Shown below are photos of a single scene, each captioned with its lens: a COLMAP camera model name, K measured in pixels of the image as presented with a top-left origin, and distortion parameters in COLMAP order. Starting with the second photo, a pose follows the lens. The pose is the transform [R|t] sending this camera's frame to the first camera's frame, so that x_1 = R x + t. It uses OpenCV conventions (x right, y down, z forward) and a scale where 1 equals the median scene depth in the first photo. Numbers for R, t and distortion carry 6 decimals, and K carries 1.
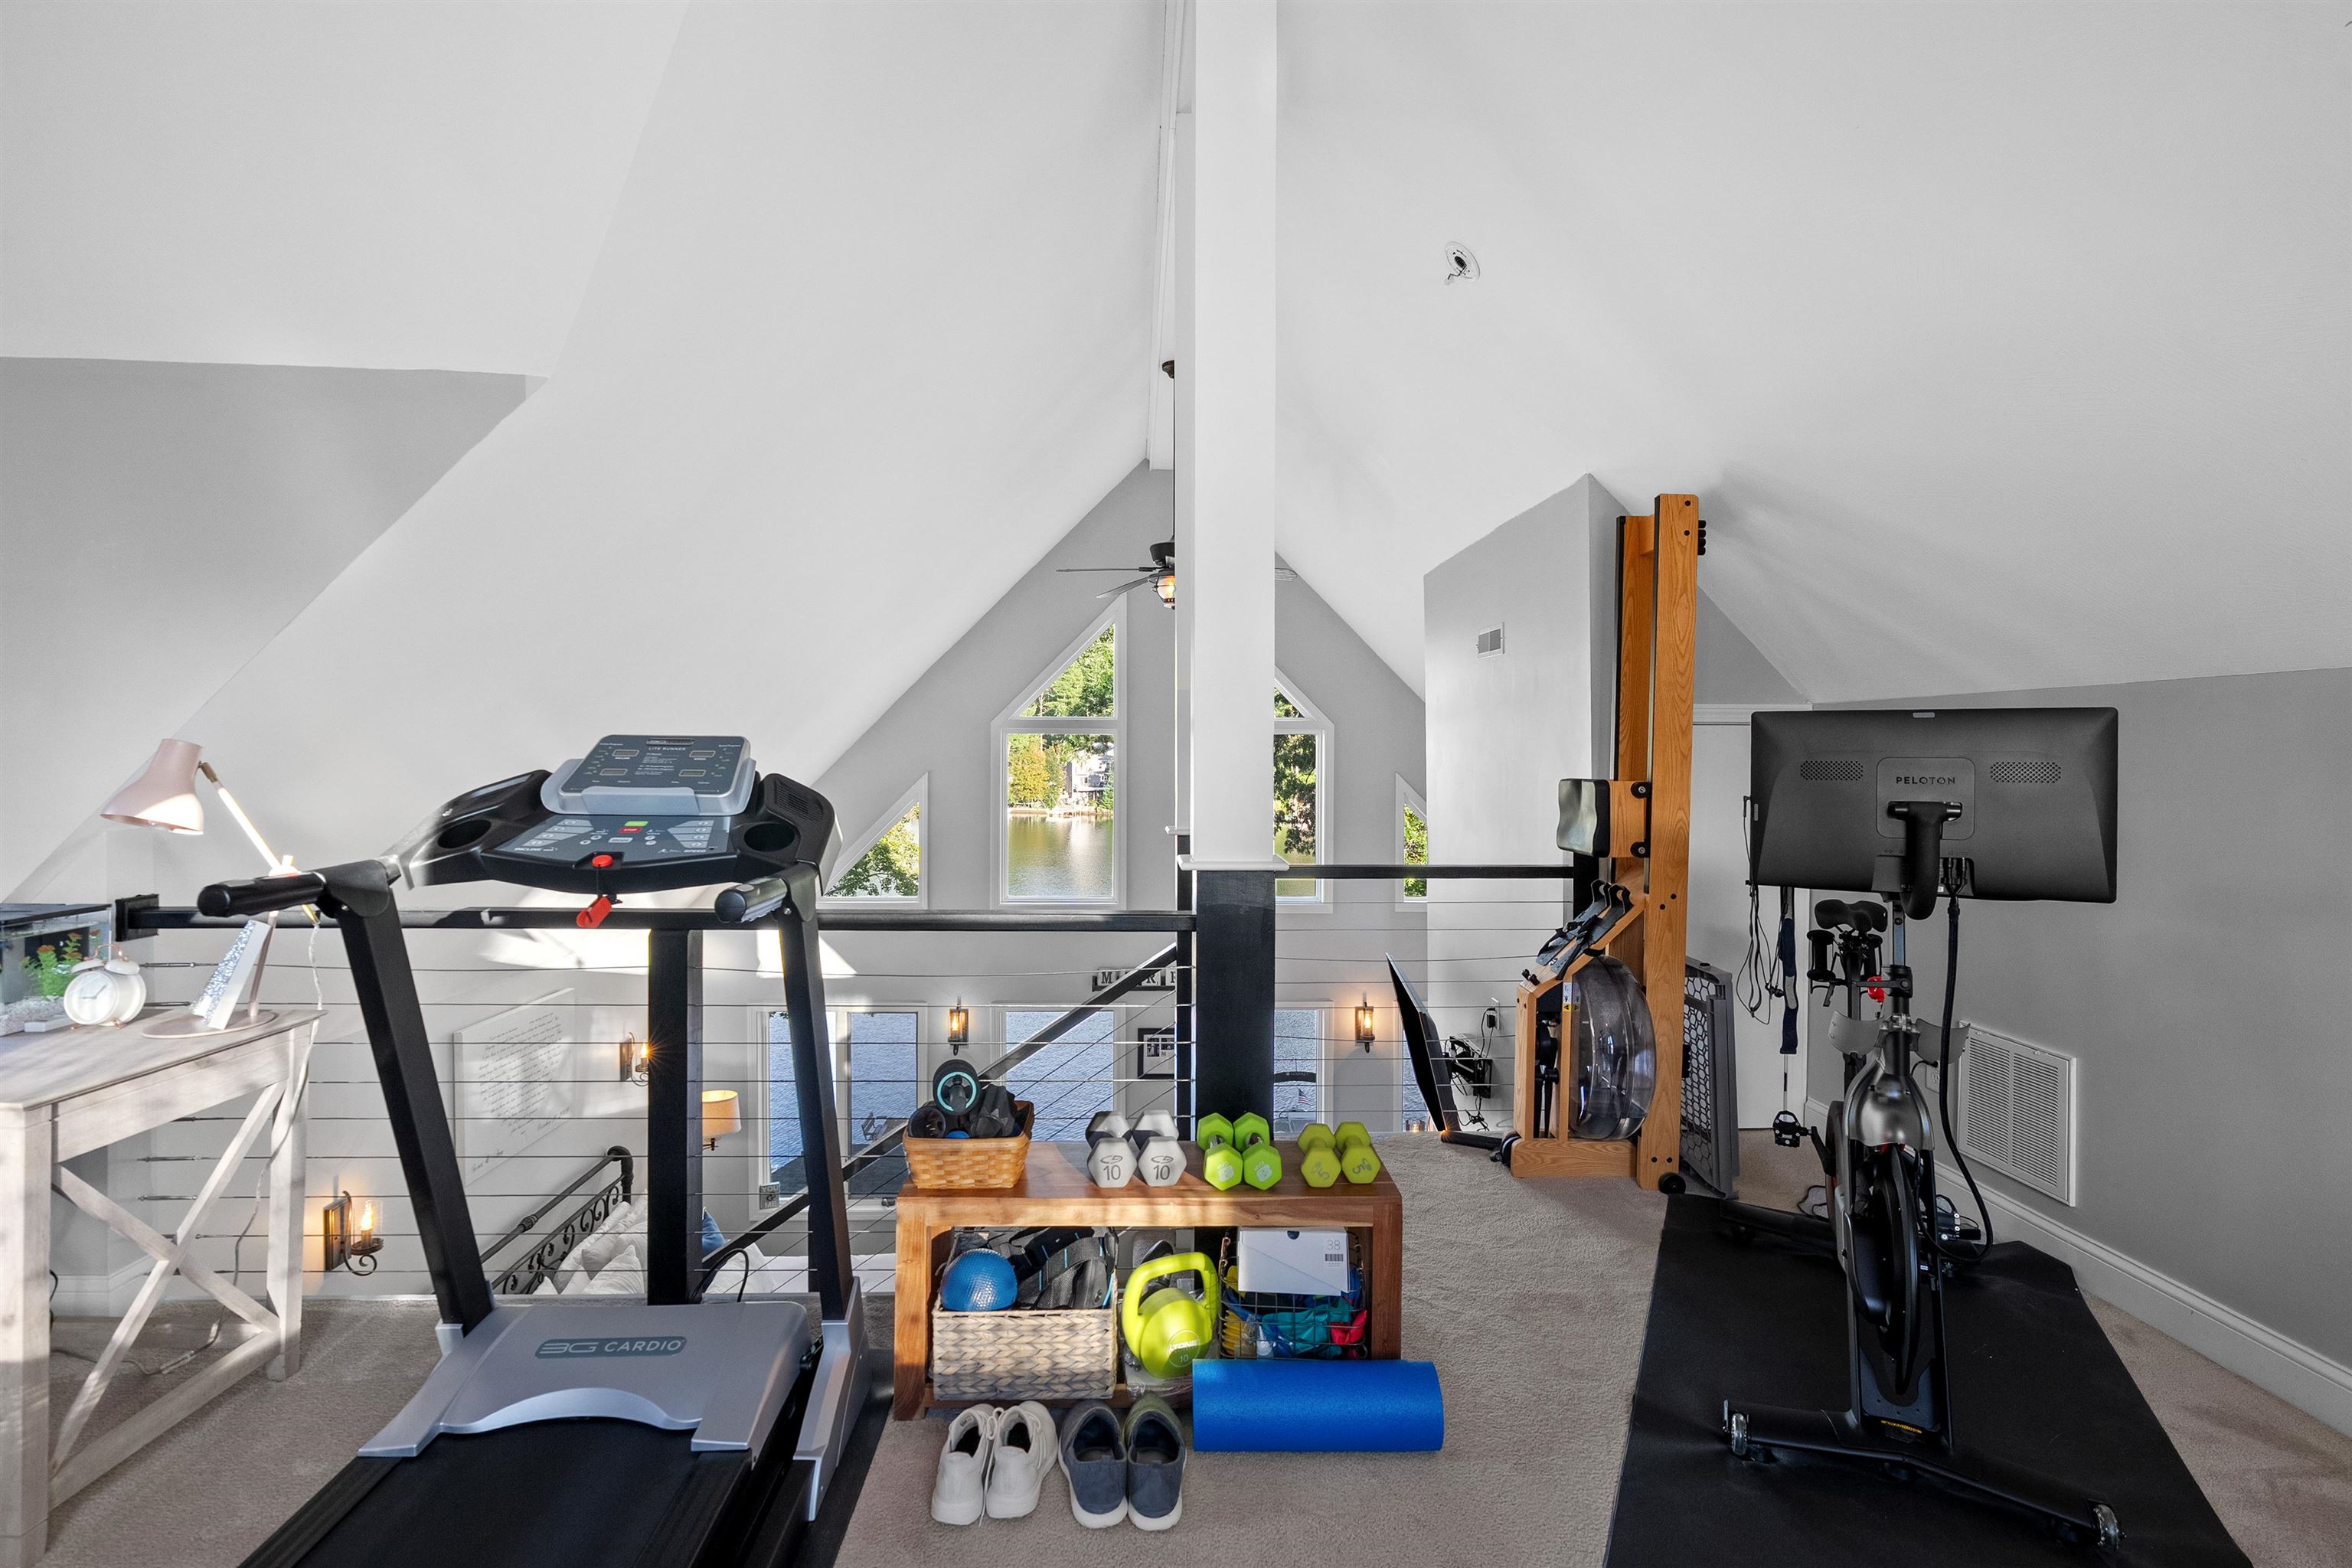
lens RADIAL K [[1068.4, 0, 1167.6], [0, 1068.4, 747.4], [0, 0, 1]] dist [0.015789, 0.000223]
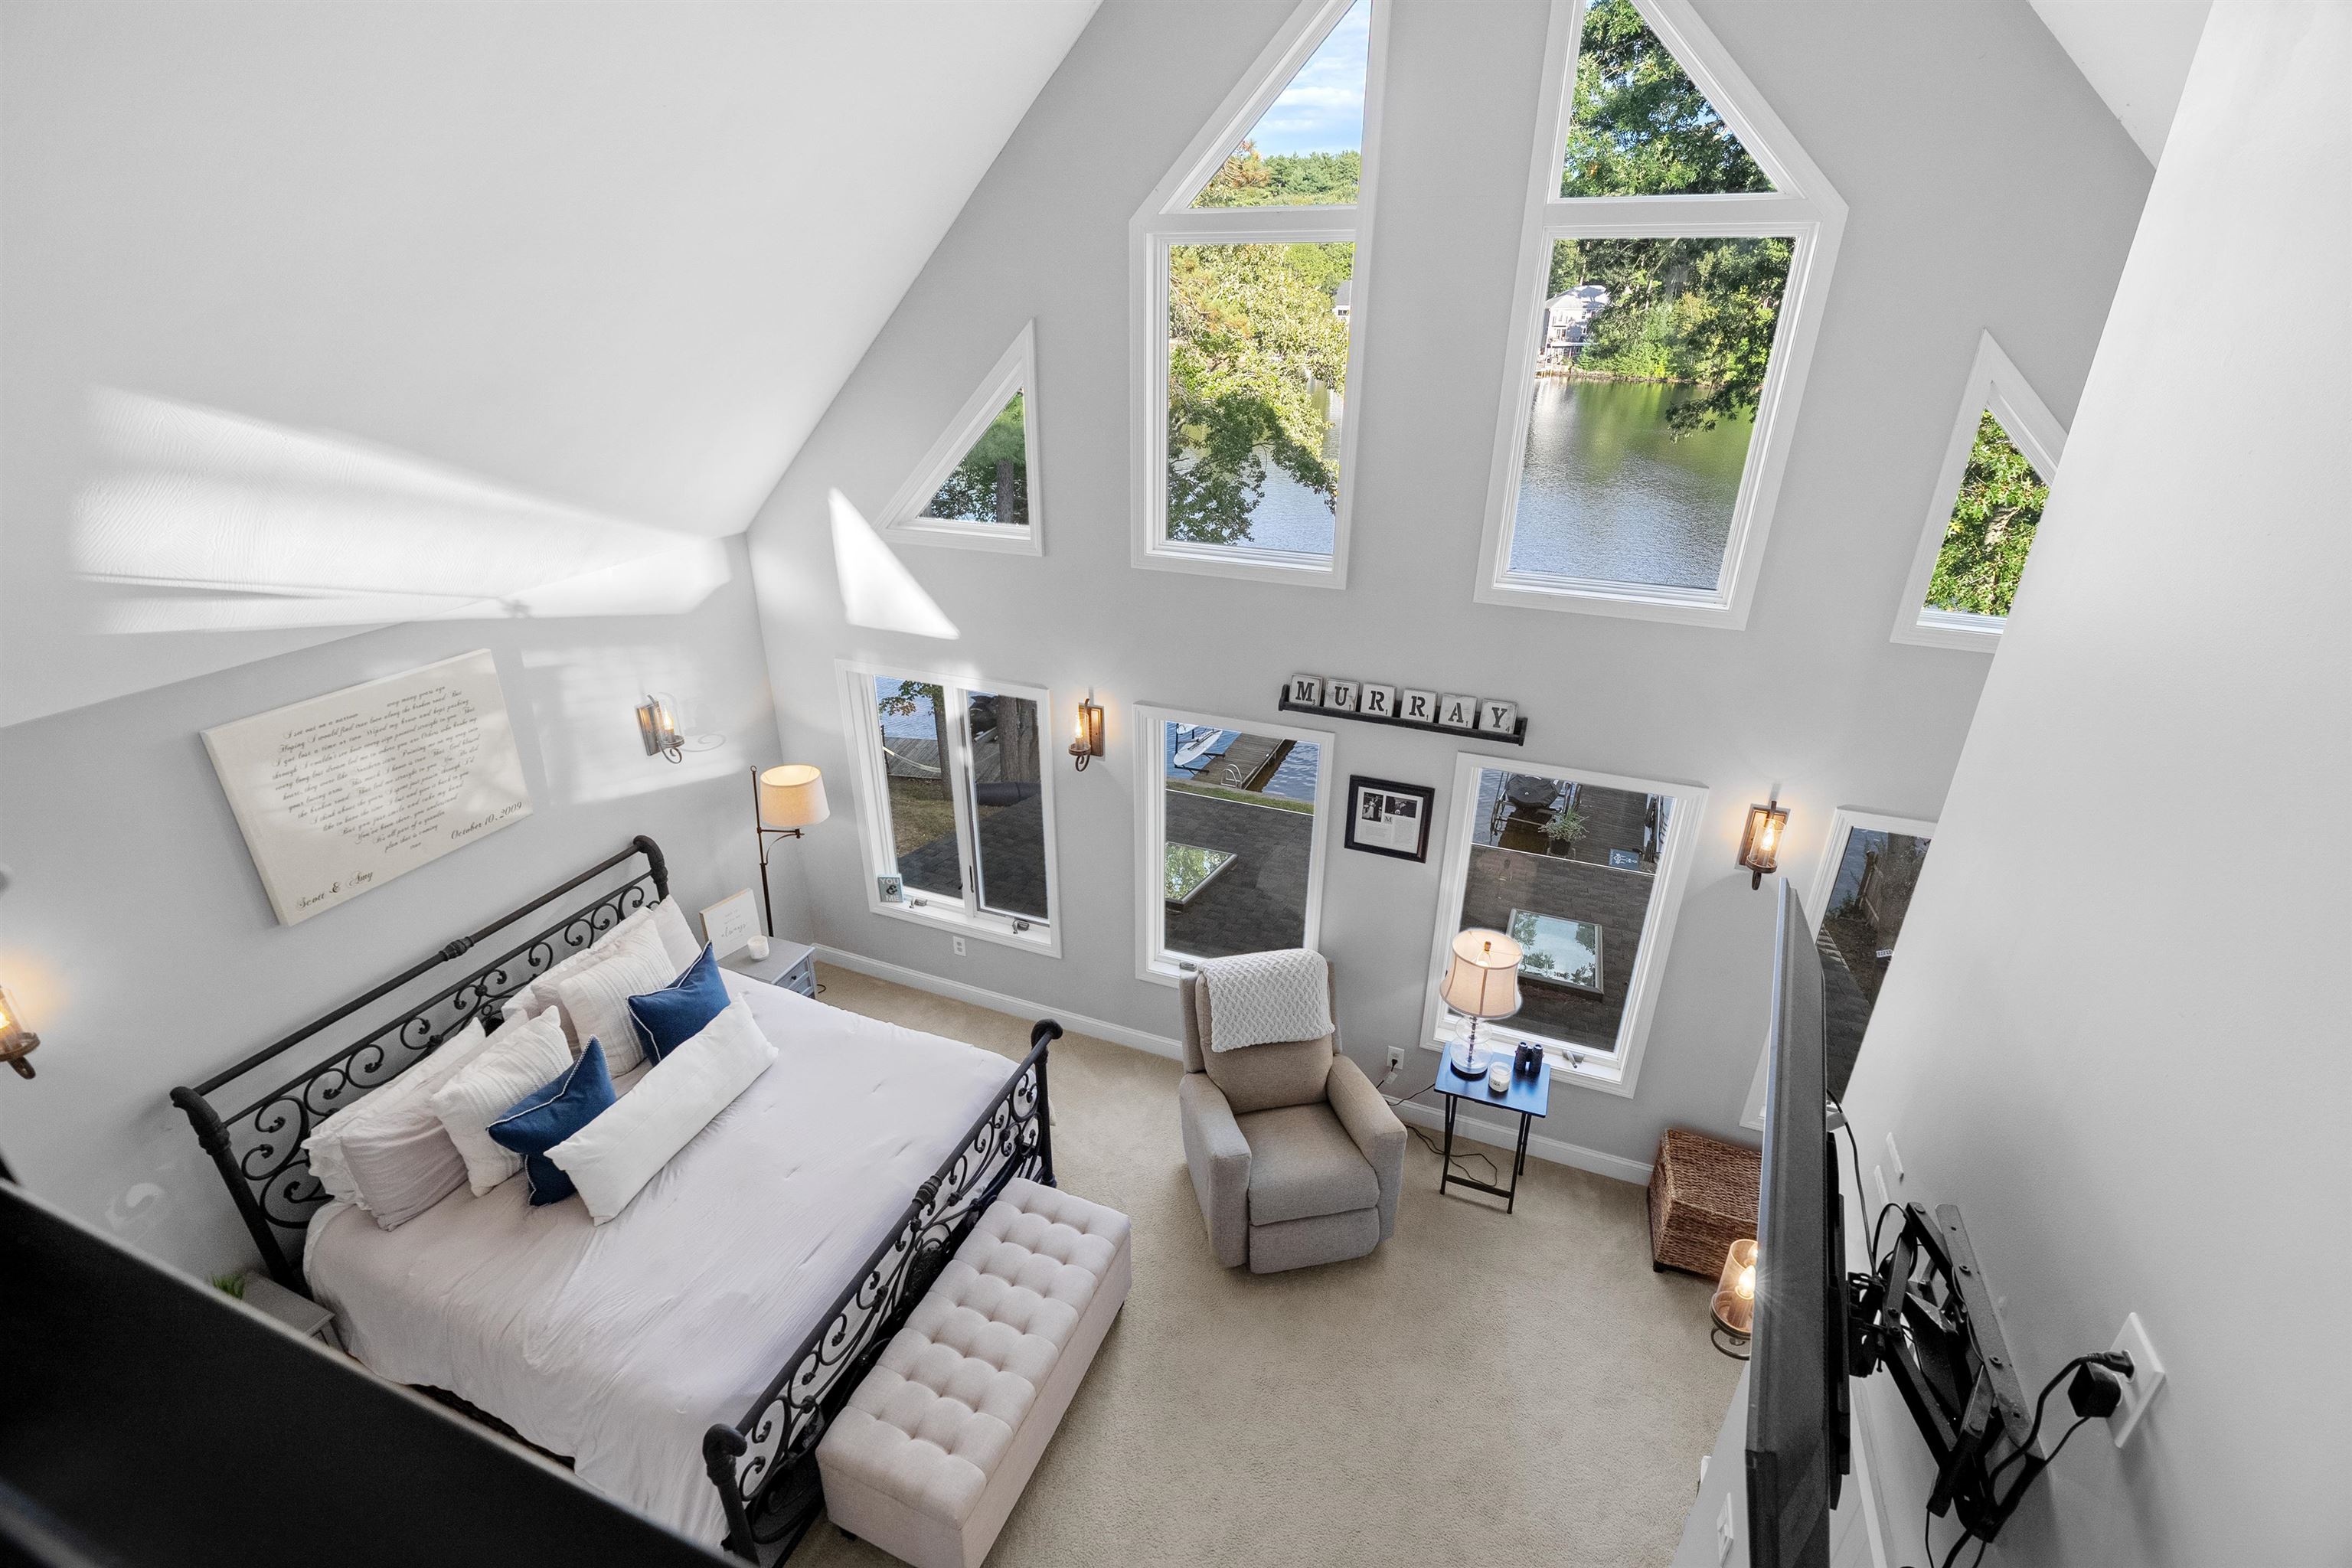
lens RADIAL K [[1054.8, 0, 1176.0], [0, 1054.8, 784.0], [0, 0, 1]] dist [-0.010648, -0.000288]
pose [[0.918038, 0.167311, -0.359463, 0.098763], [0.000700, 0.905921, 0.423447, 0.010552], [0.396493, -0.388992, 0.831552, 0.454972]]
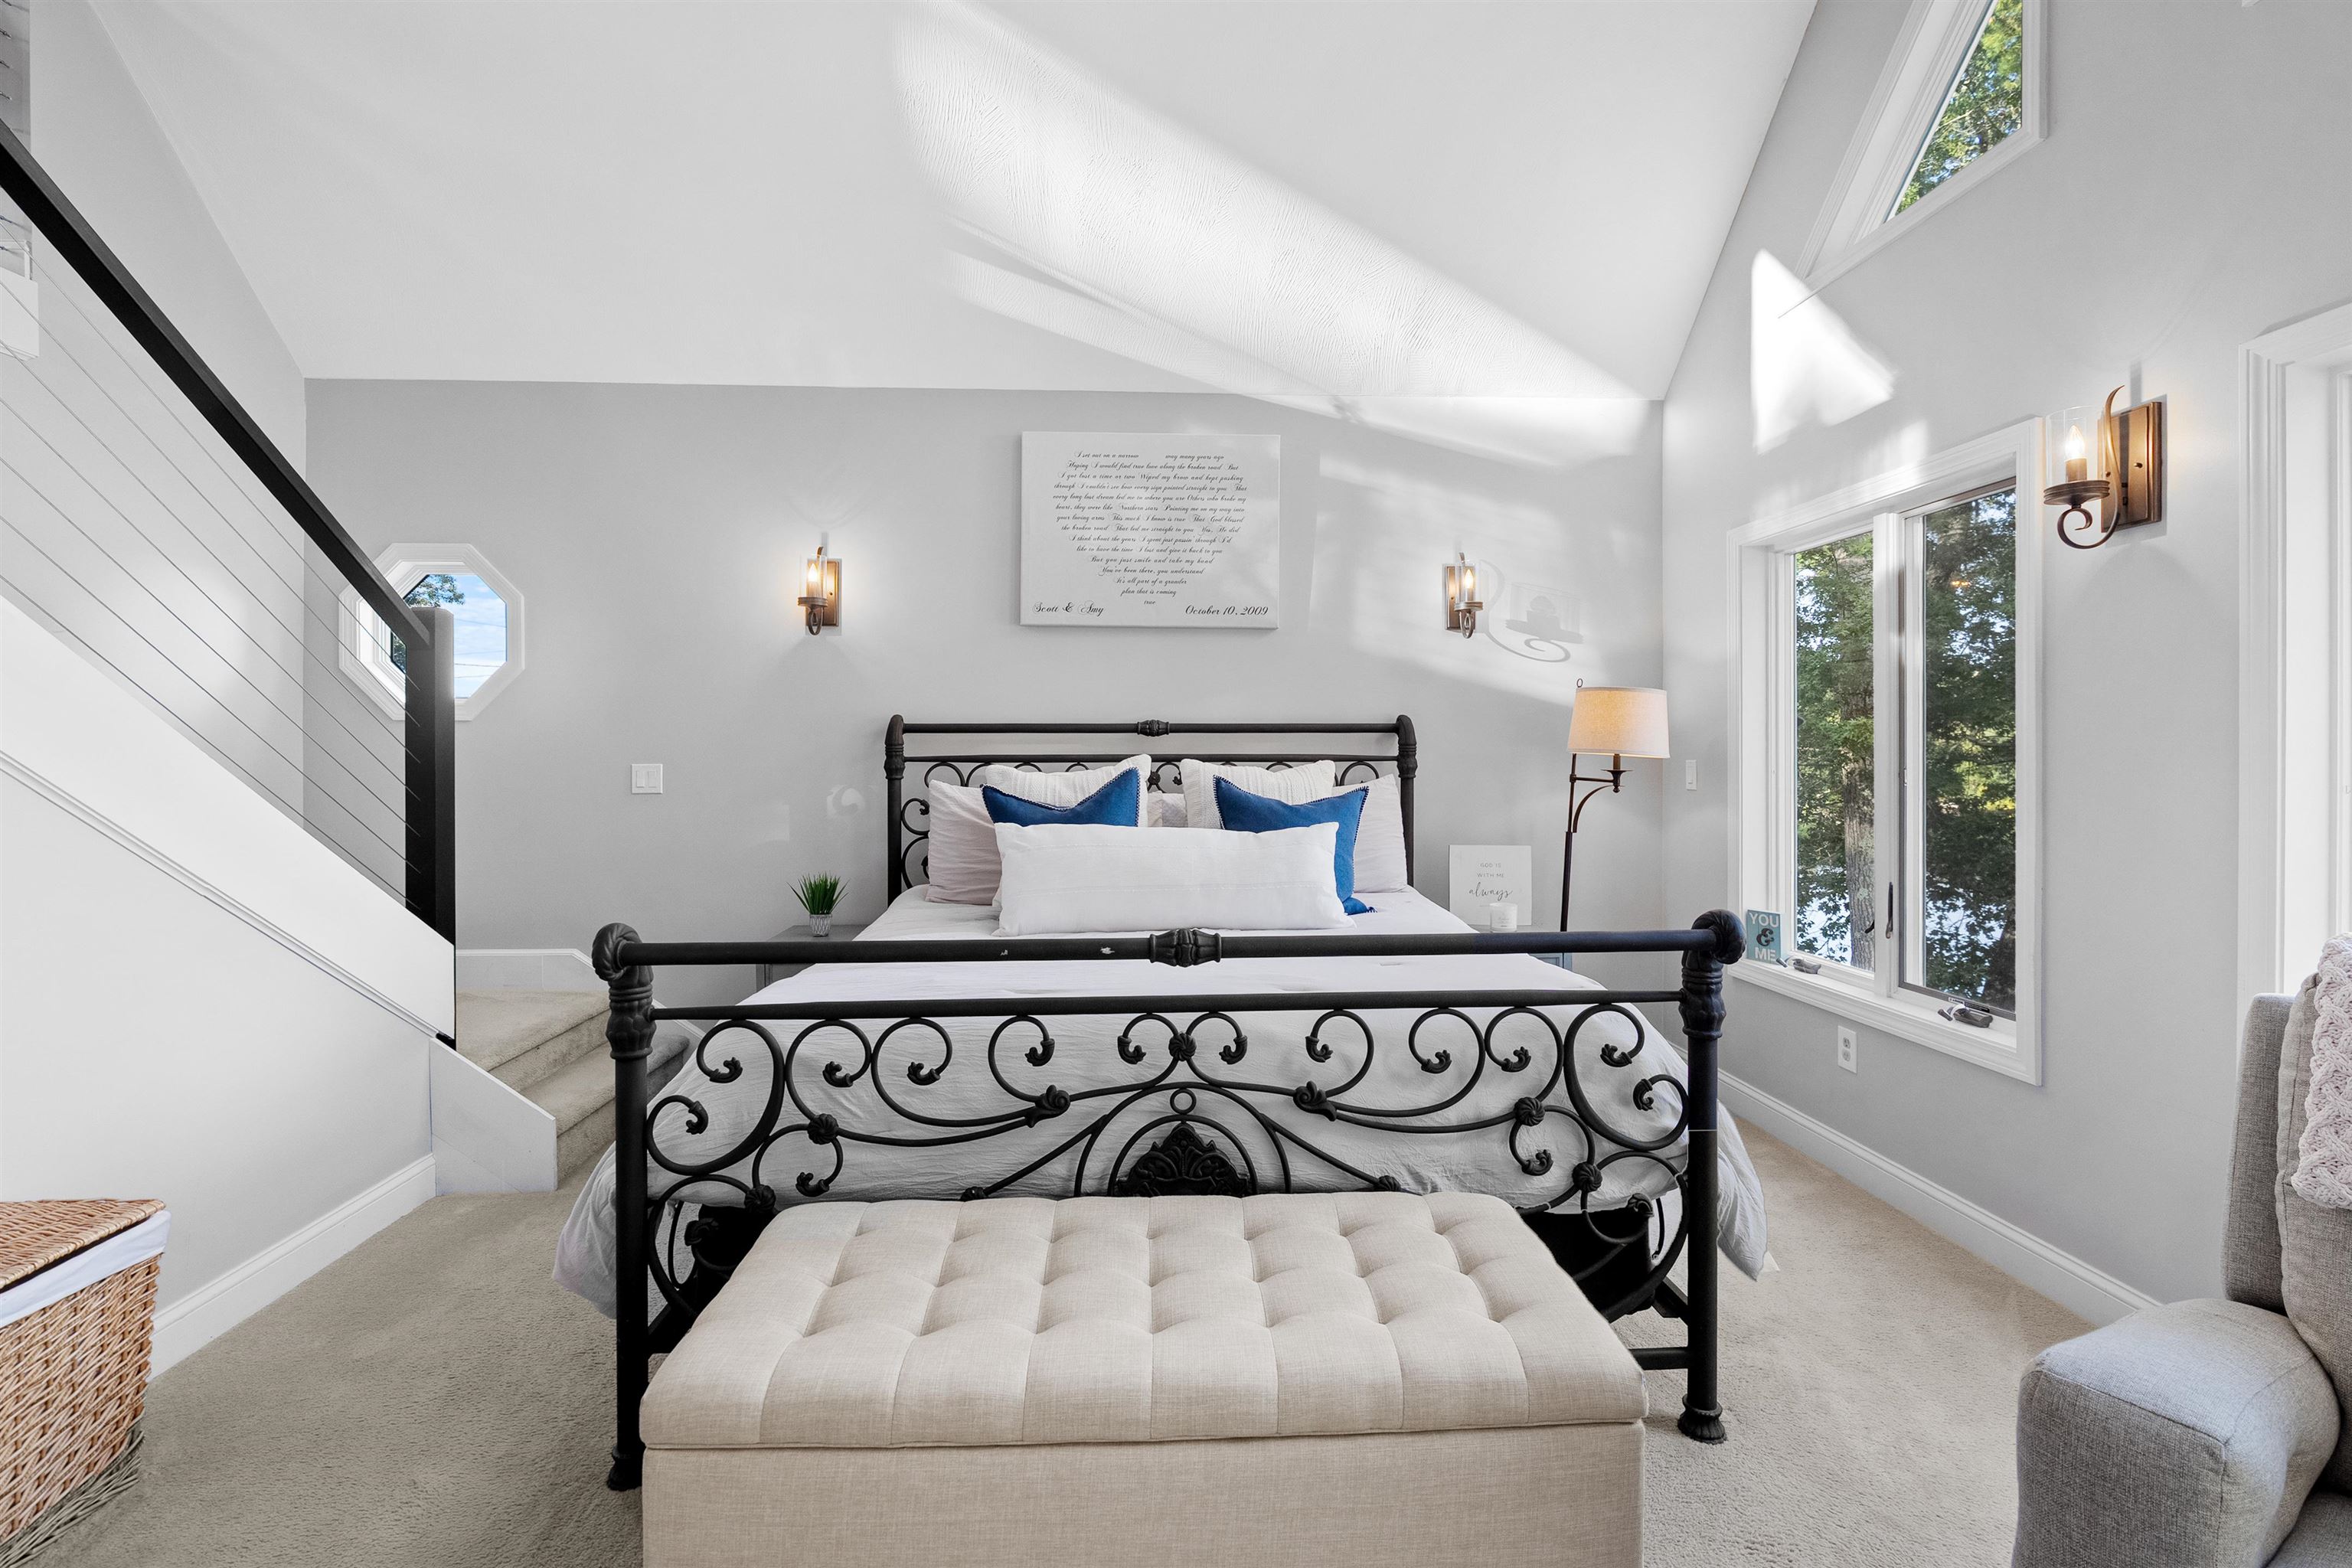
lens RADIAL K [[1064.8, 0, 1172.2], [0, 1064.8, 773.6], [0, 0, 1]] dist [0.003081, 0.001045]
pose [[0.024153, 0.009305, -0.999665, 0.091622], [0.005400, 0.999941, 0.009438, 0.339713], [0.999694, -0.005626, 0.024101, 0.726446]]
